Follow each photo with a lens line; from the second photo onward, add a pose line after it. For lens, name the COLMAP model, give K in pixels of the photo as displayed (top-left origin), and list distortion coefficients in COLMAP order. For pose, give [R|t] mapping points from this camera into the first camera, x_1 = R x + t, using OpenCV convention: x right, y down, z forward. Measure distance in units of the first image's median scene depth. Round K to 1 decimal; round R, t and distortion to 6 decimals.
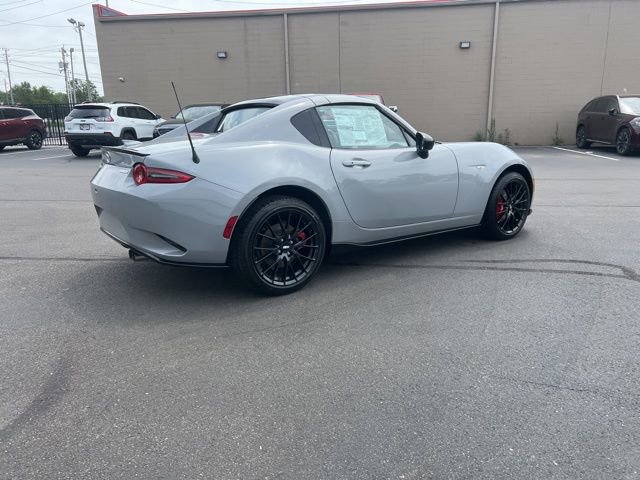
lens RADIAL K [[483.9, 0, 323.4], [0, 483.9, 231.0], [0, 0, 1]] dist [0.060539, -0.061661]
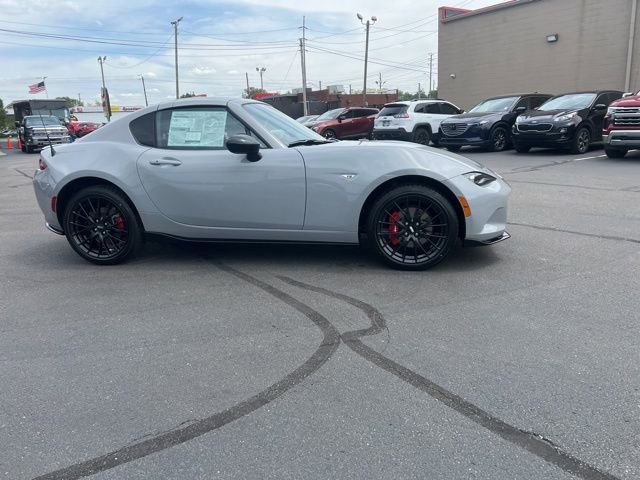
lens RADIAL K [[485.0, 0, 322.9], [0, 485.0, 237.5], [0, 0, 1]] dist [0.056678, -0.058238]
pose [[0.697413, 0.151632, -0.700445, 1.035538], [-0.132951, 0.987770, 0.081457, -0.101648], [0.704230, 0.036316, 0.709043, 0.444267]]
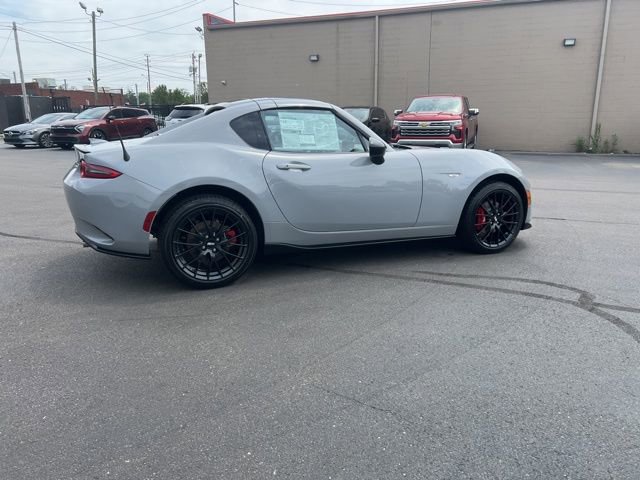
lens RADIAL K [[483.9, 0, 323.4], [0, 483.9, 231.0], [0, 0, 1]] dist [0.060539, -0.061661]
pose [[0.973529, 0.062778, -0.219772, 0.337033], [-0.063309, 0.997983, 0.004632, -0.012596], [0.219620, 0.009404, 0.975540, 0.021147]]
